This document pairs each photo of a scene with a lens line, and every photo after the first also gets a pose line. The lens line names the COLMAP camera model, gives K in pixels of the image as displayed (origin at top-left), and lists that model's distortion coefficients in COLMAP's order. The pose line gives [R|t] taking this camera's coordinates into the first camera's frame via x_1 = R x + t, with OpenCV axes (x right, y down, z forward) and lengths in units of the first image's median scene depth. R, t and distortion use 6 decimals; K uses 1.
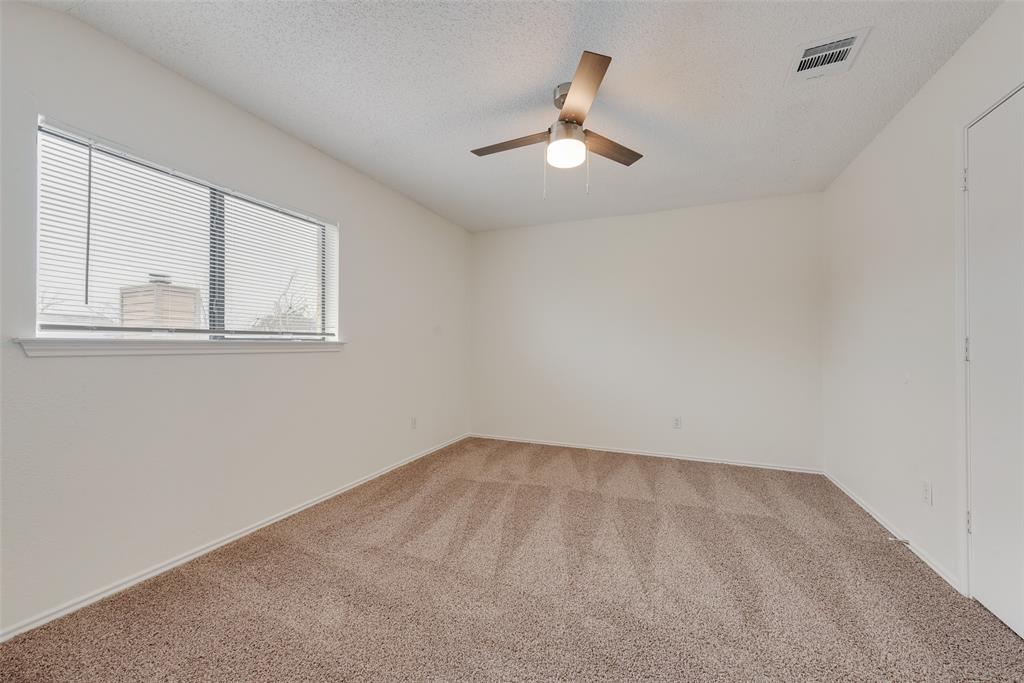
lens RADIAL K [[401.2, 0, 511.9], [0, 401.2, 346.1], [0, 0, 1]] dist [0.016303, -0.000007]
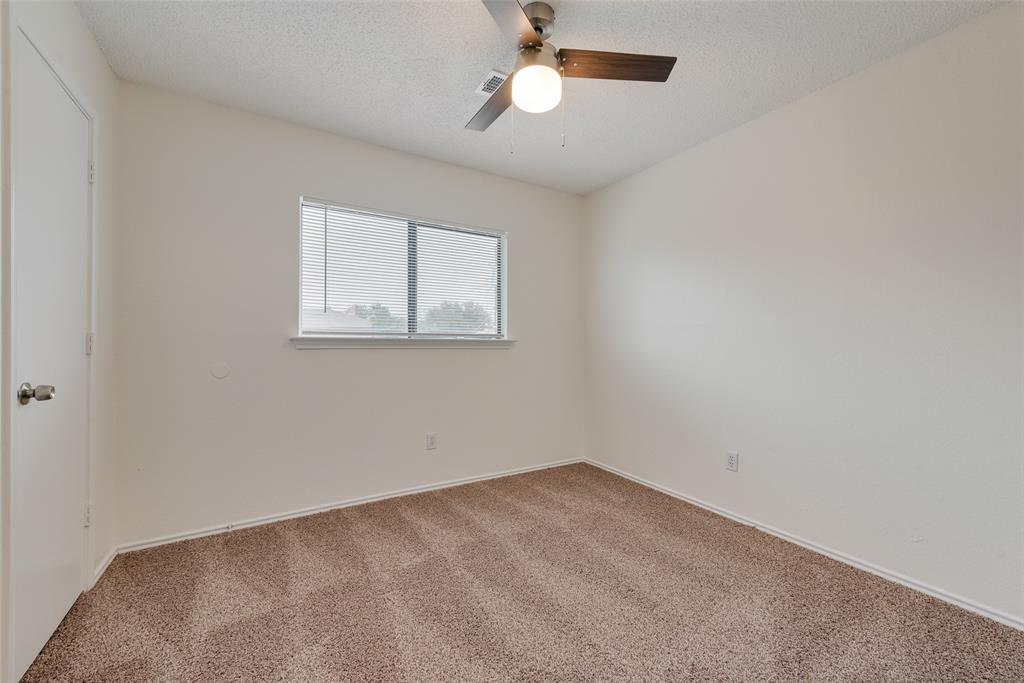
lens RADIAL K [[401.2, 0, 511.9], [0, 401.2, 346.1], [0, 0, 1]] dist [0.016303, -0.000007]
pose [[0.826736, -0.006532, -0.562552, 0.313702], [0.006849, 0.999975, -0.001546, 0.011030], [0.562548, -0.002575, 0.826760, 0.179528]]
